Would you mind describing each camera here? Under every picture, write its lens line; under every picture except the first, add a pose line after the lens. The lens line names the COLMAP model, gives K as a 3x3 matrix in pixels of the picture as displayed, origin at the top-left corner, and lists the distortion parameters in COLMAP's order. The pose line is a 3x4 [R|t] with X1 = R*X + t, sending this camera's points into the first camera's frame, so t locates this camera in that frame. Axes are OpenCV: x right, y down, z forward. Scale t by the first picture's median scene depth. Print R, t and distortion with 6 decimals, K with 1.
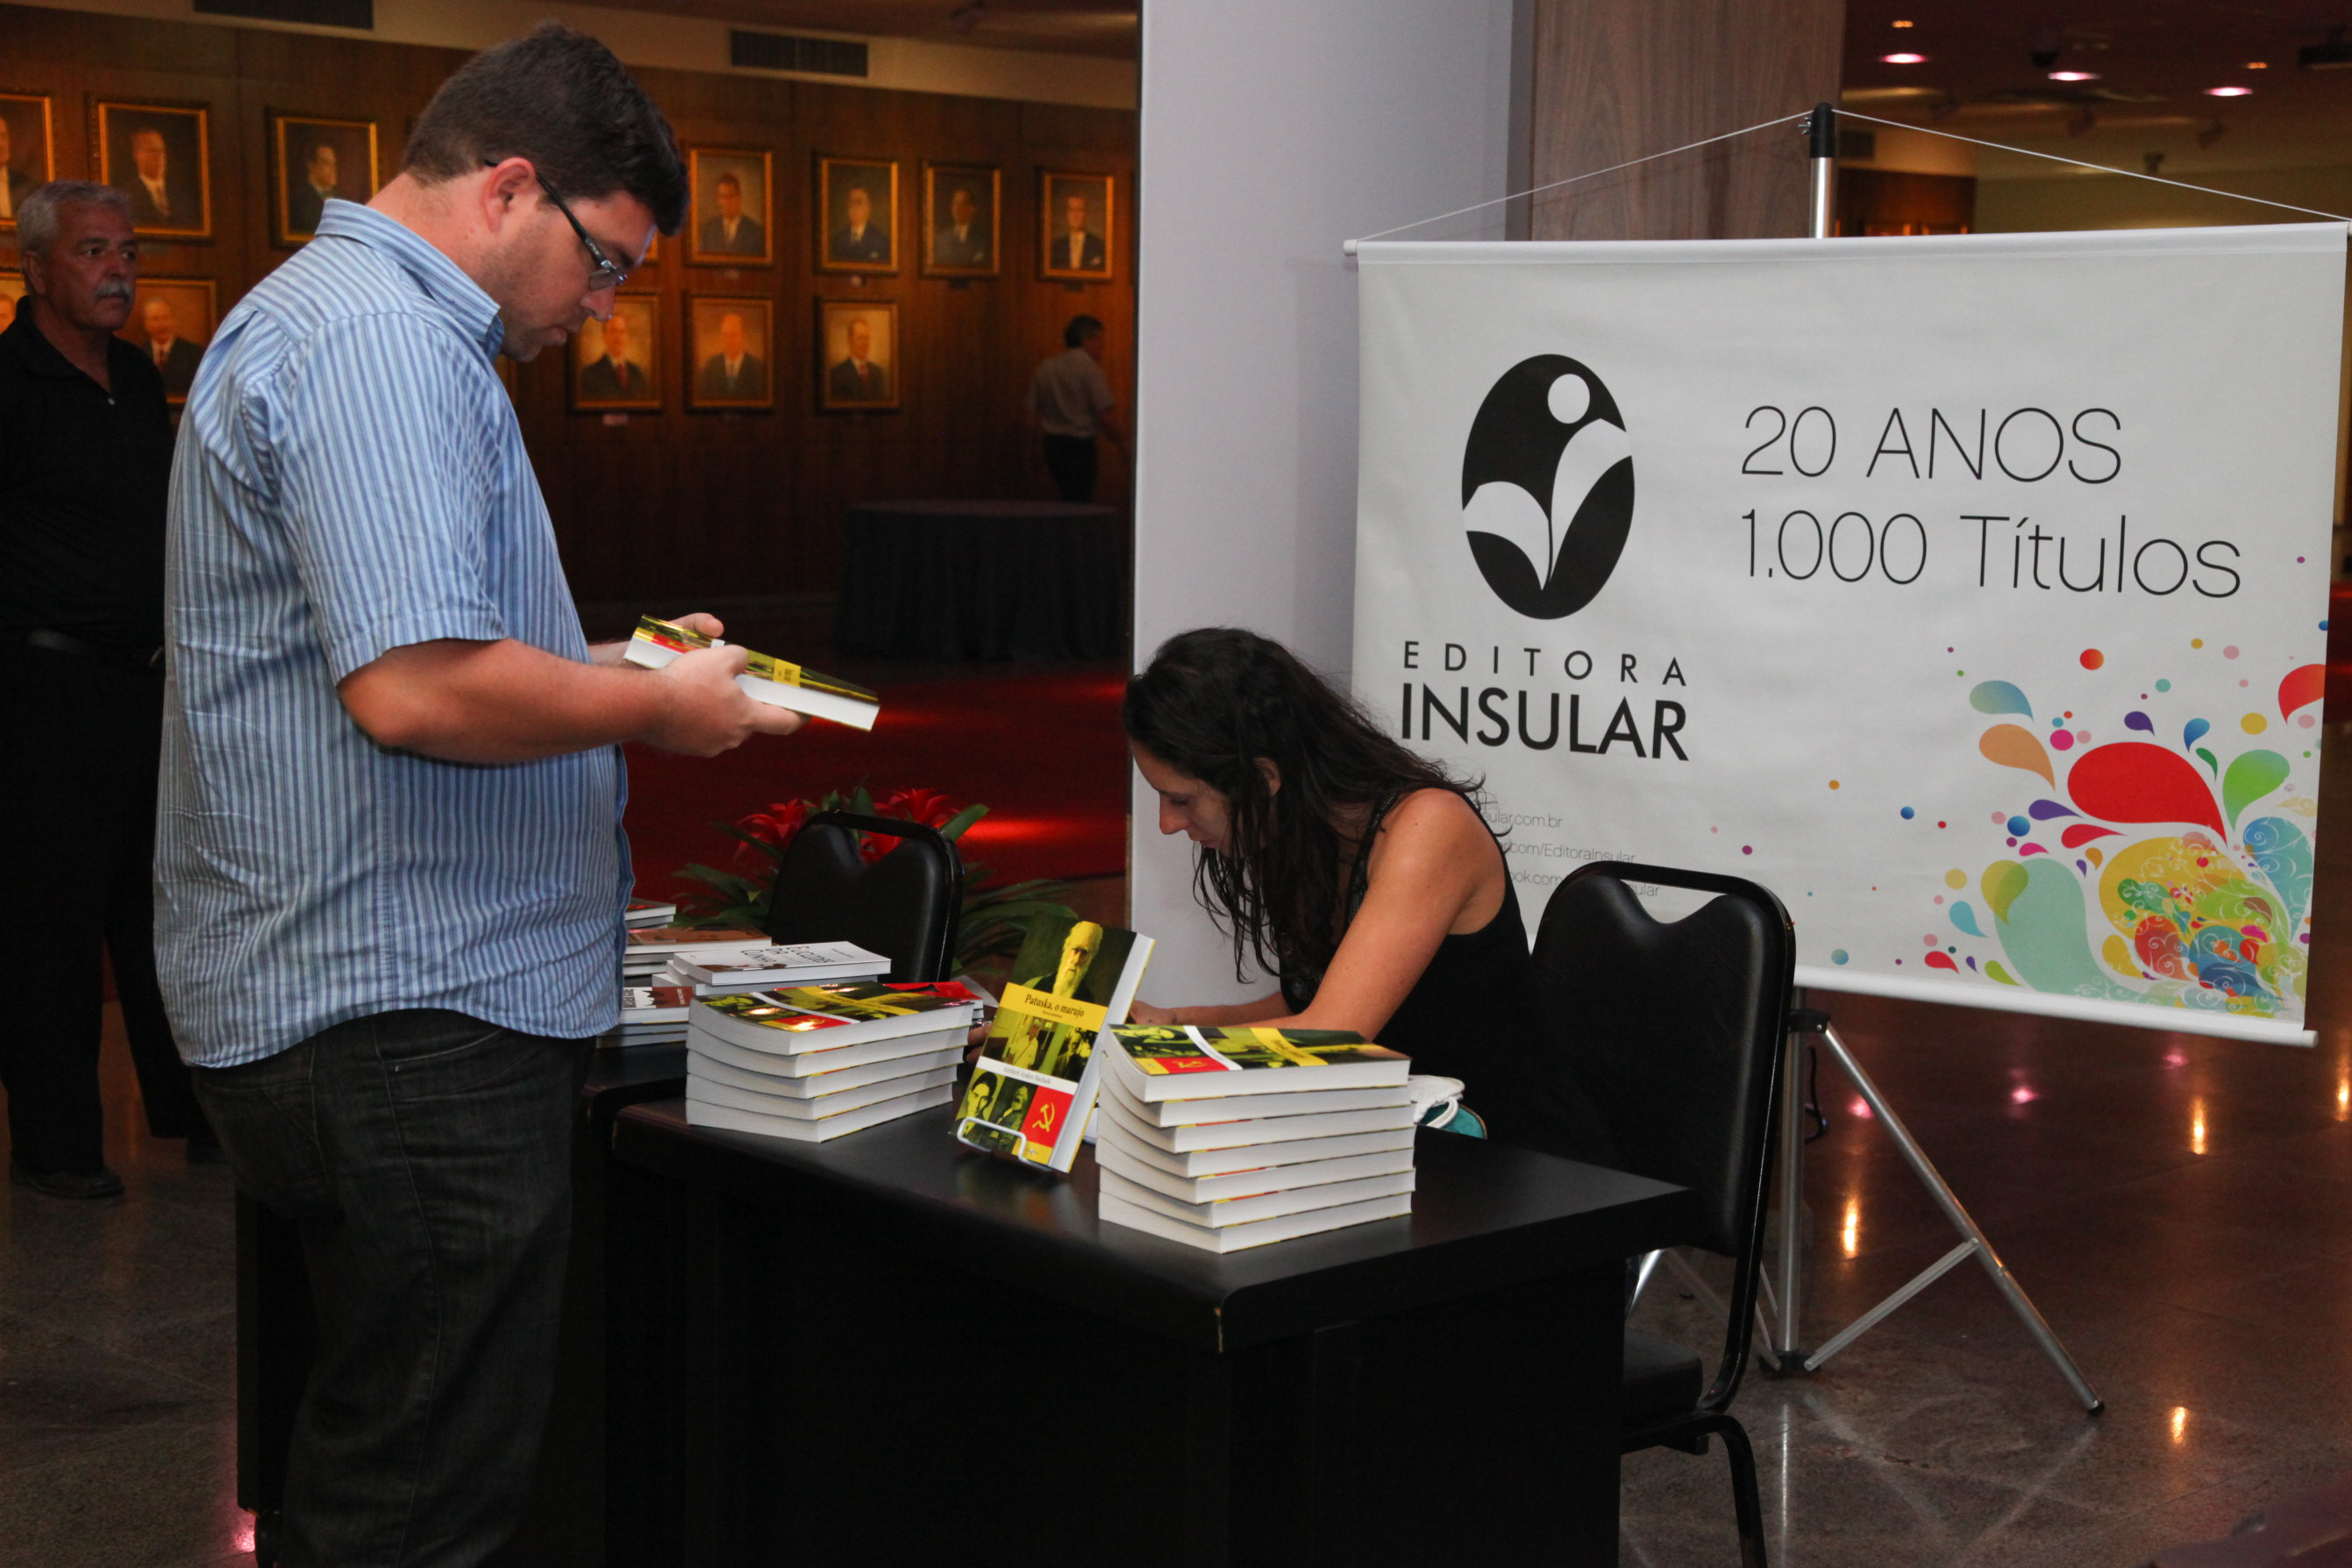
lens RADIAL K [[3560.3, 0, 1225.8], [0, 3560.3, 792.0], [0, 0, 1]] dist [0.164302, -0.019088]
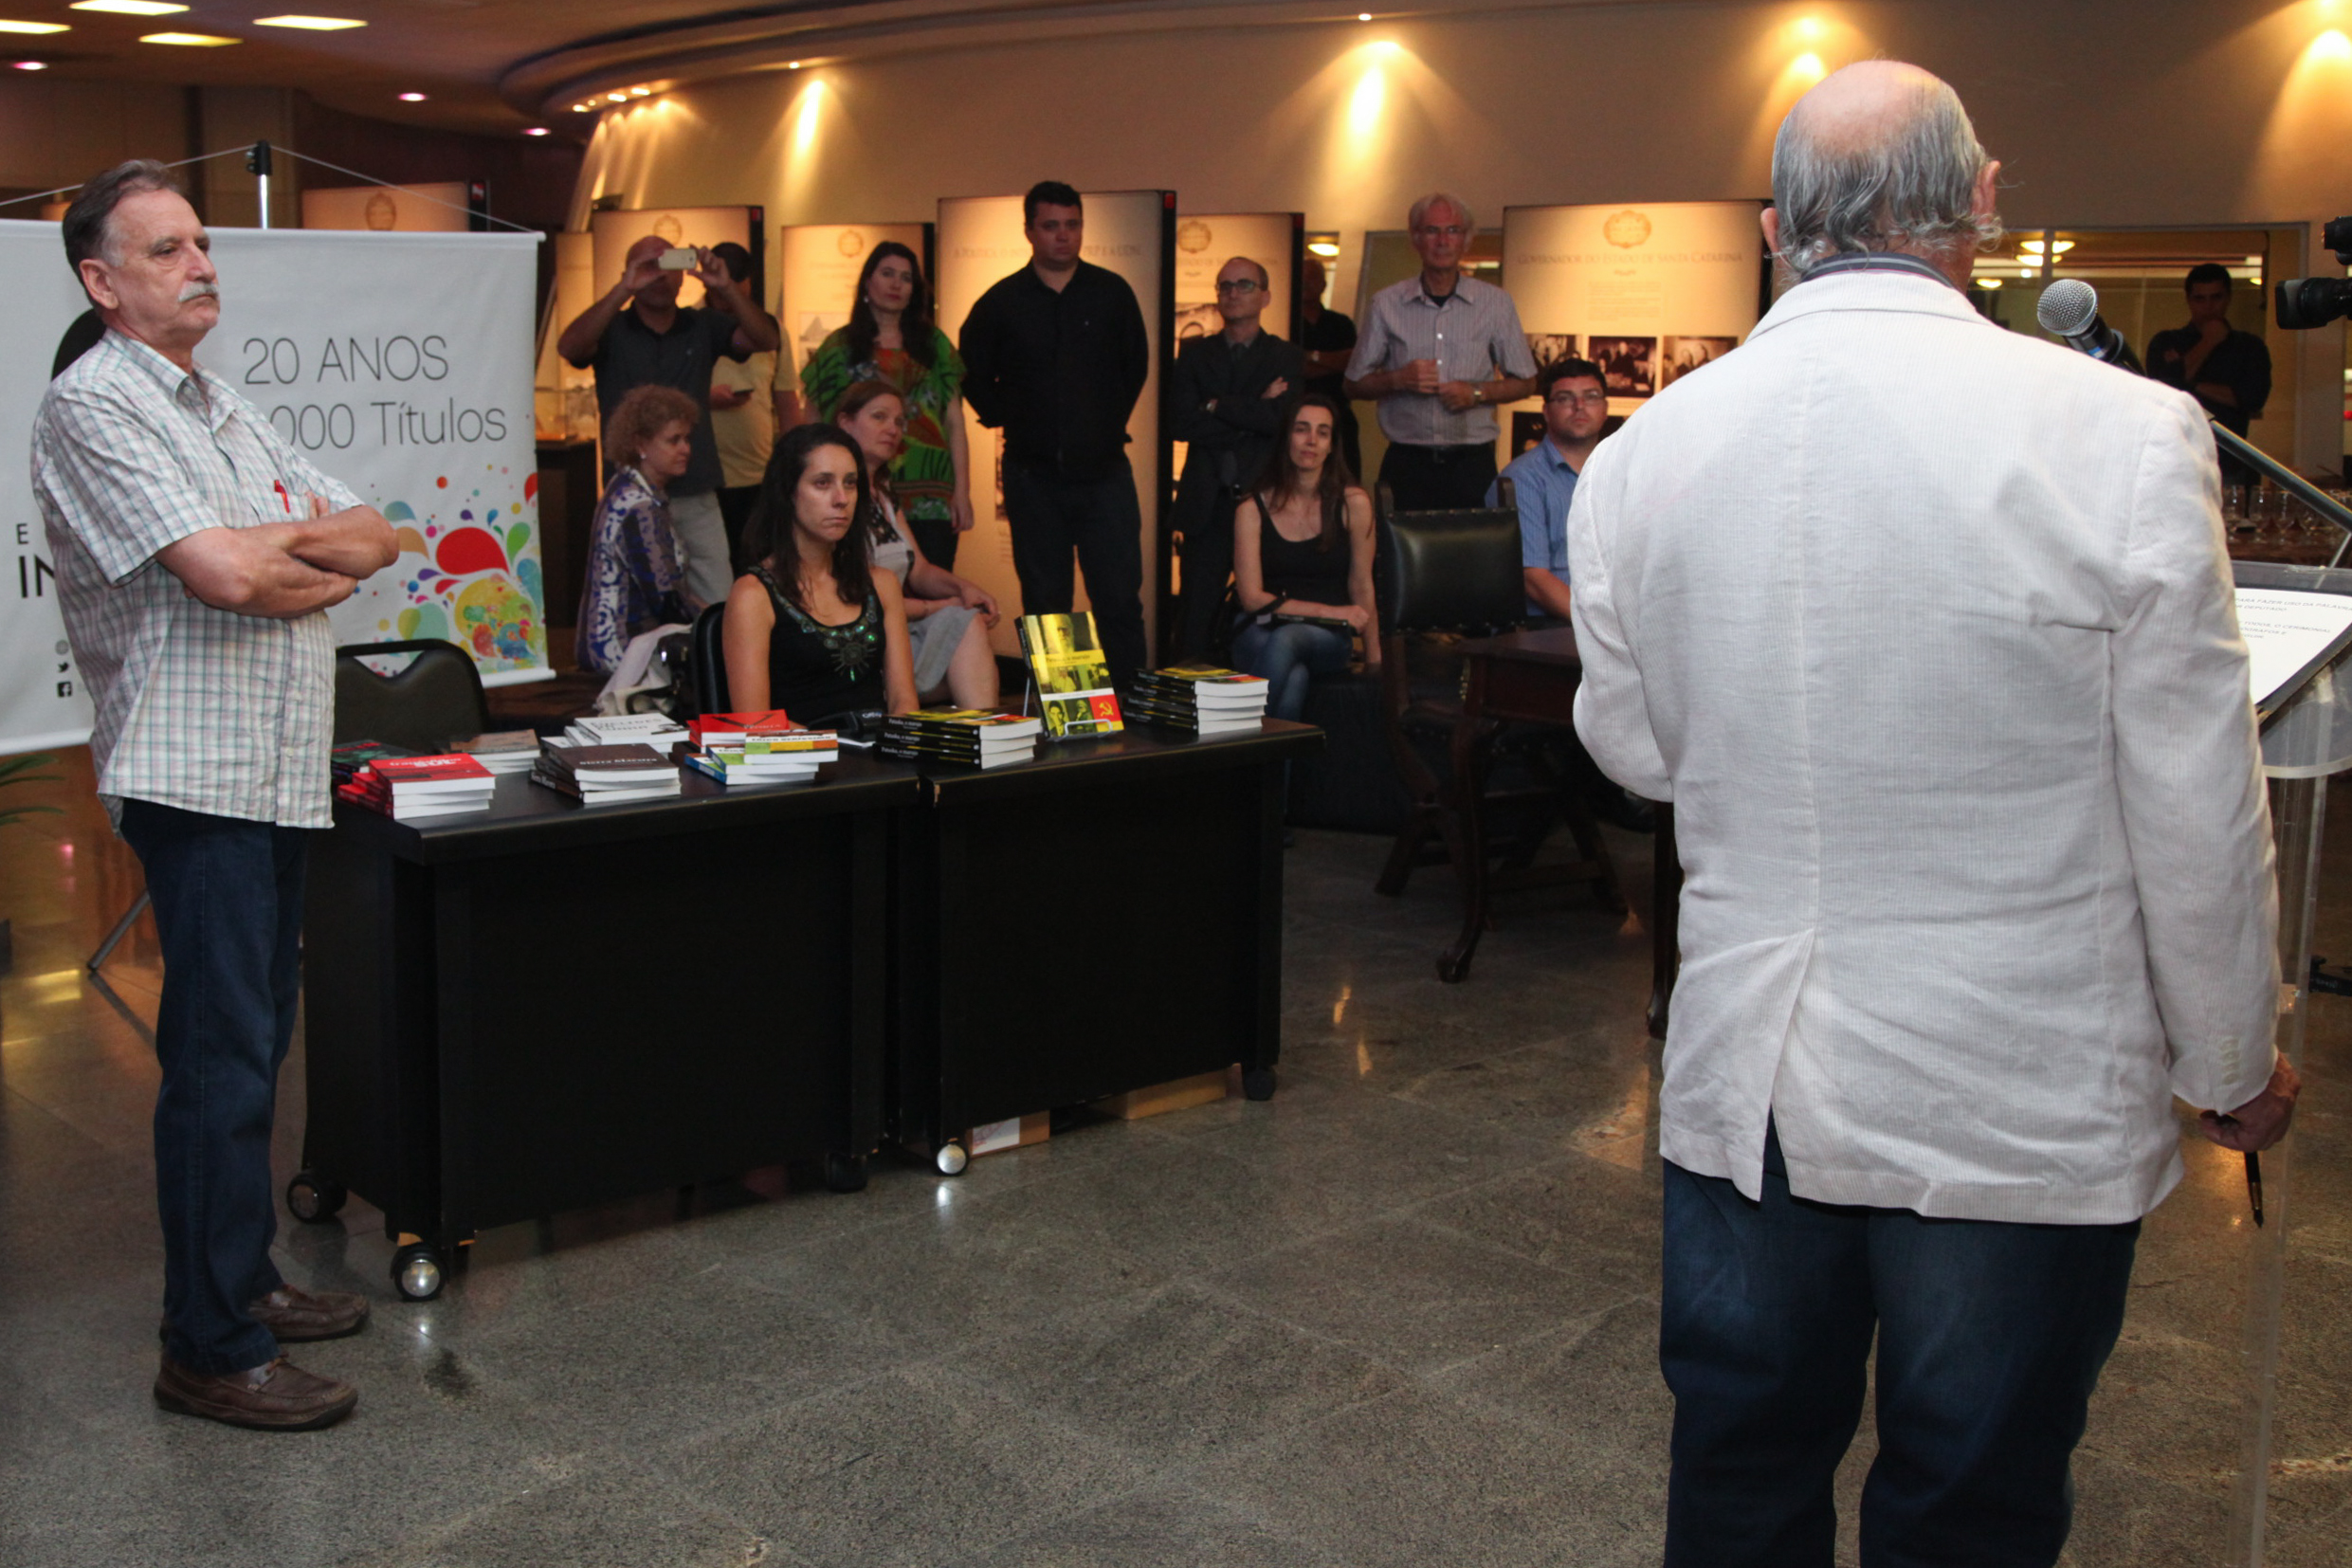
lens RADIAL K [[2604.8, 0, 1122.1], [0, 2604.8, 677.8], [0, 0, 1]] dist [0.480076, -1.702757]
pose [[0.032215, -0.154498, 0.987468, -0.995462], [0.115885, 0.981895, 0.149845, -0.096143], [-0.992740, 0.109605, 0.049536, 0.607574]]
